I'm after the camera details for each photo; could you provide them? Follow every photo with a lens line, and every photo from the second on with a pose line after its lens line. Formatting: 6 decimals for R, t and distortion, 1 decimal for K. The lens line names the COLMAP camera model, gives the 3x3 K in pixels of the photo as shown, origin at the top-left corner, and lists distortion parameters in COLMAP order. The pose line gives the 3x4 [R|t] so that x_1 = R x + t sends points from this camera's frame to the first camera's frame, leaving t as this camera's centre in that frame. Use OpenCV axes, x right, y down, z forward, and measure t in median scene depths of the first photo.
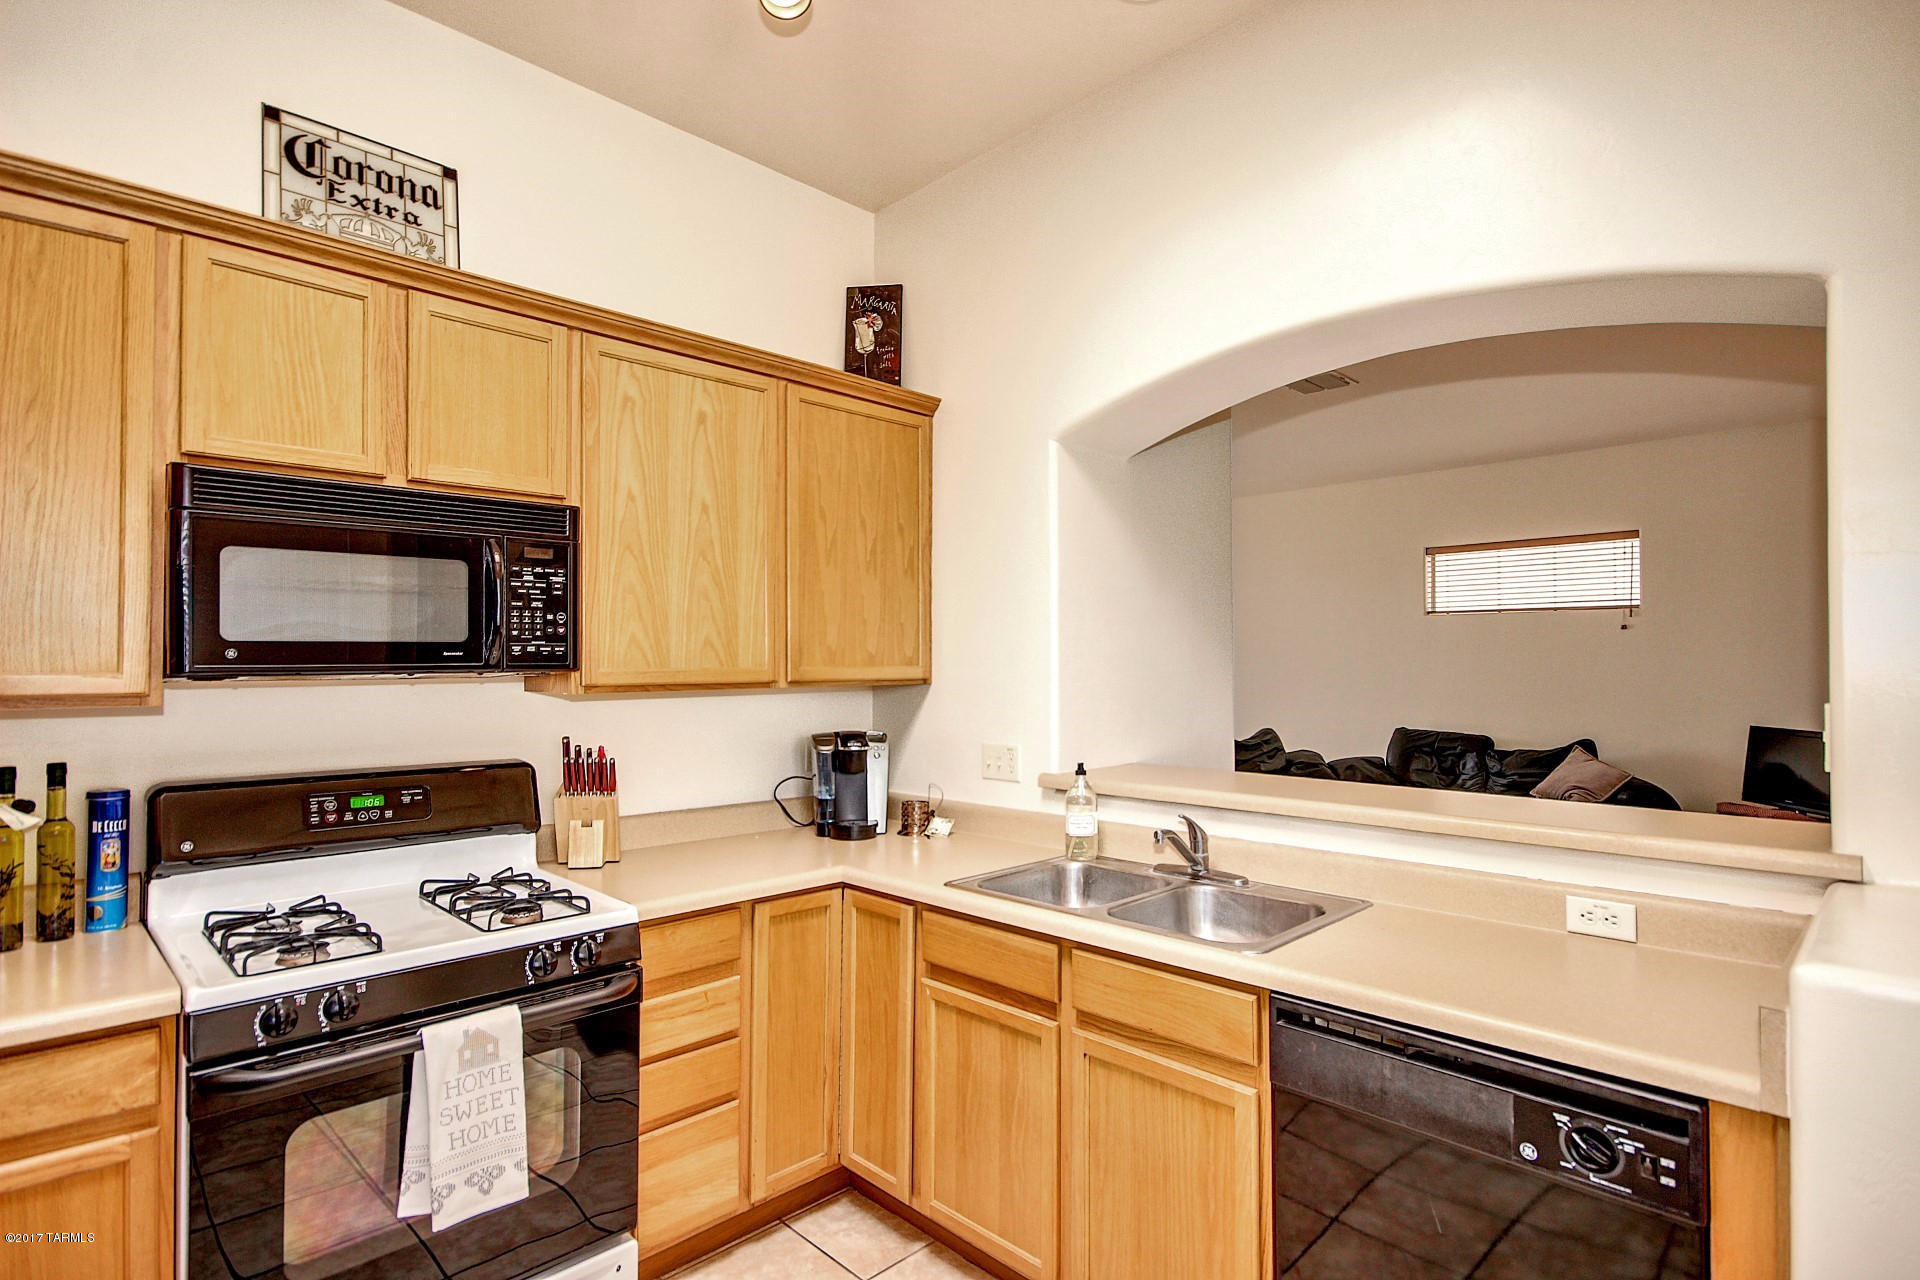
lens RADIAL K [[932.6, 0, 960.0], [0, 932.6, 640.0], [0, 0, 1]] dist [-0.002116, -0.001070]
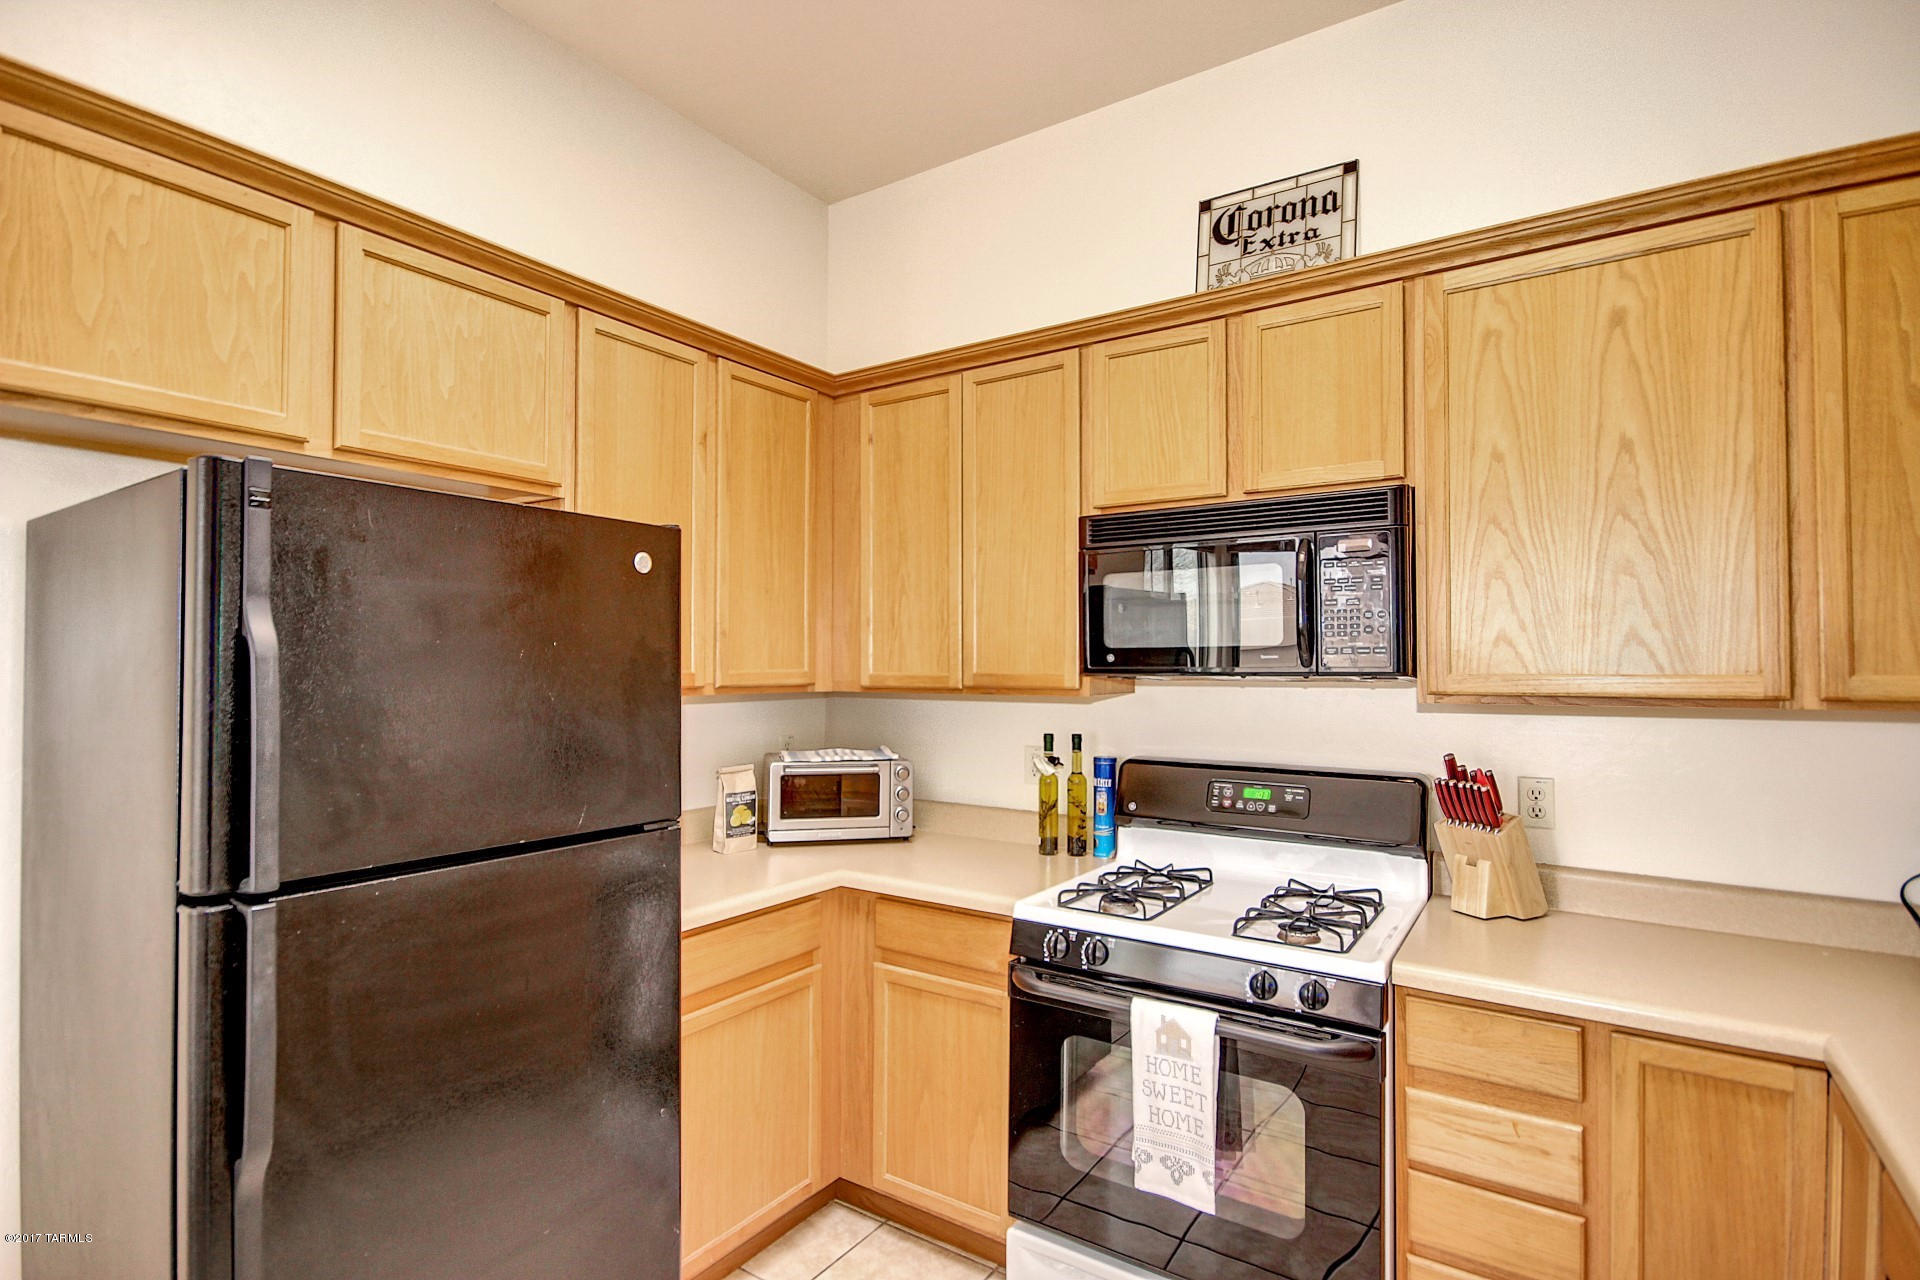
lens RADIAL K [[932.6, 0, 960.0], [0, 932.6, 640.0], [0, 0, 1]] dist [-0.002116, -0.001070]
pose [[0.206022, -0.024301, -0.978245, 0.342815], [0.021480, 0.999563, -0.020307, 0.008770], [0.978311, -0.016829, 0.206454, 0.419795]]
